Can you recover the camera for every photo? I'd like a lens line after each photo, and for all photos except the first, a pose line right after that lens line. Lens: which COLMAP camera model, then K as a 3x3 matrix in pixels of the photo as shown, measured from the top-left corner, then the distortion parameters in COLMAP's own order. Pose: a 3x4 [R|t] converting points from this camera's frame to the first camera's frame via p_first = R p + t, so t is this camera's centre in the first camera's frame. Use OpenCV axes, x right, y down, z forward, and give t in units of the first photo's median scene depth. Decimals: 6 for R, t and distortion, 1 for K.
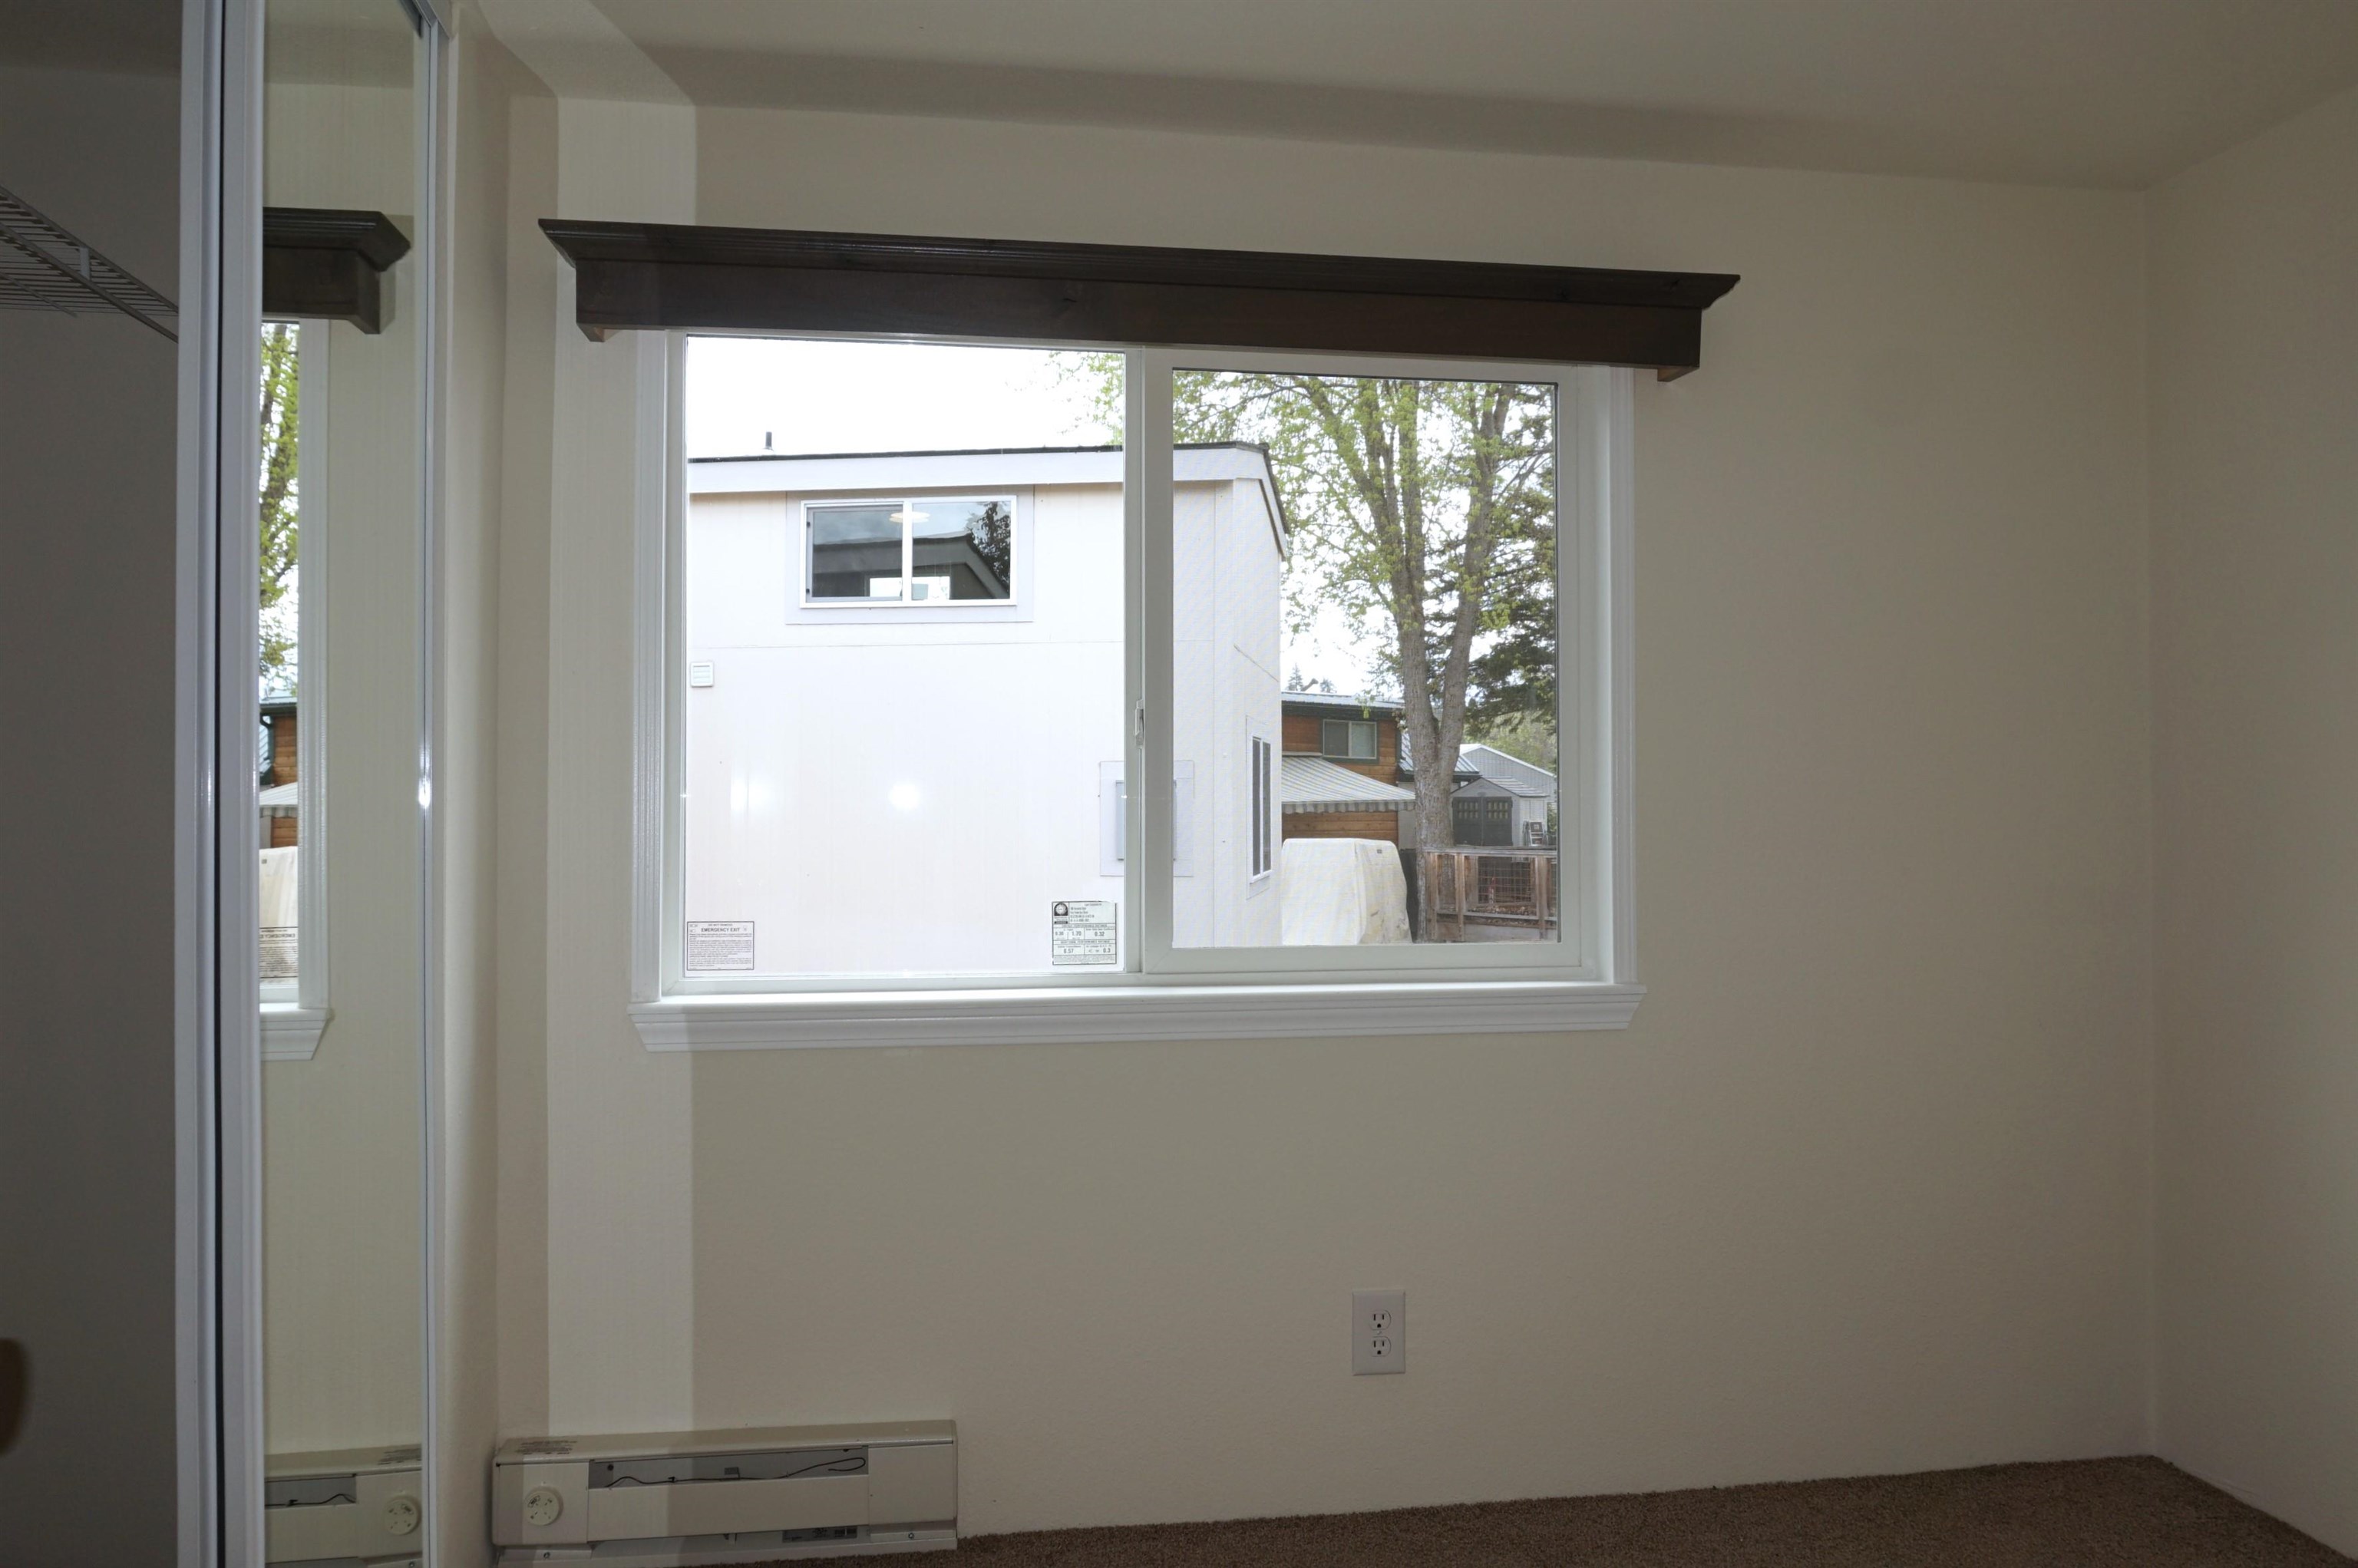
lens RADIAL K [[1609.9, 0, 1179.0], [0, 1609.9, 784.0], [0, 0, 1]] dist [-0.044149, 0.039502]
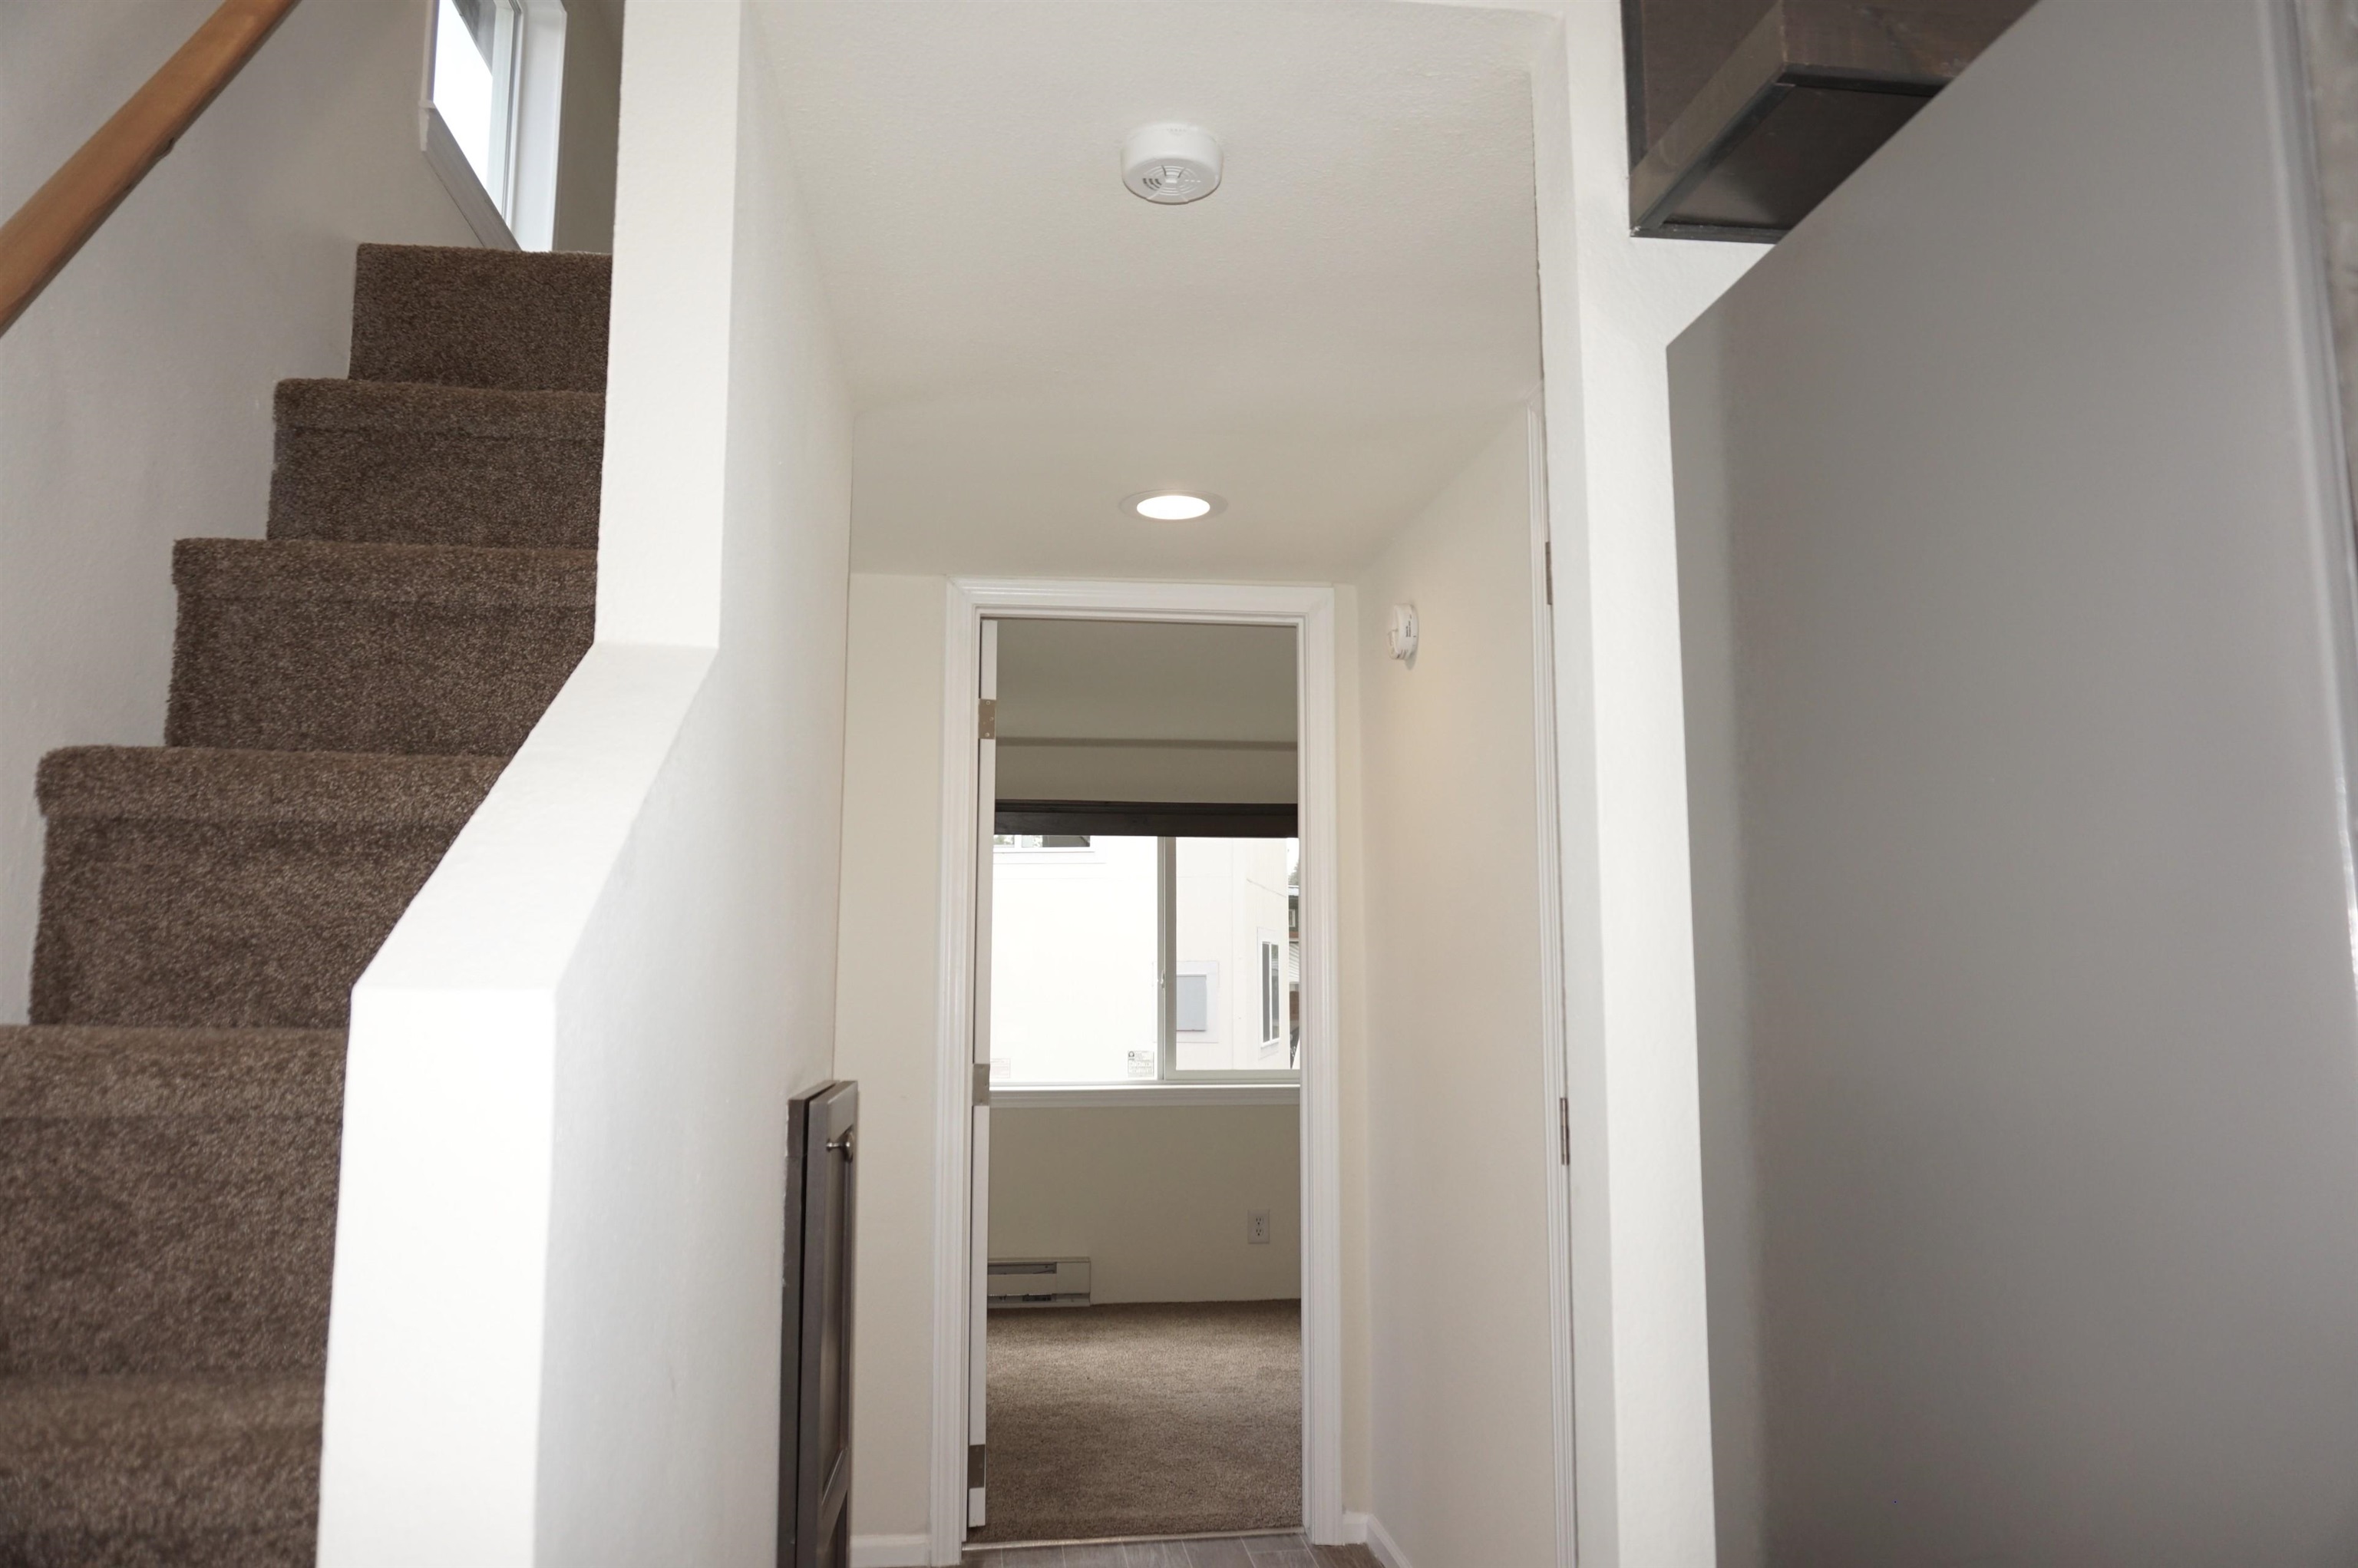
lens RADIAL K [[1609.9, 0, 1179.0], [0, 1609.9, 784.0], [0, 0, 1]] dist [-0.044149, 0.039502]
pose [[0.999325, -0.003699, -0.036536, 0.093450], [-0.000079, 0.994697, -0.102851, -0.082763], [0.036723, 0.102785, 0.994026, -1.525246]]
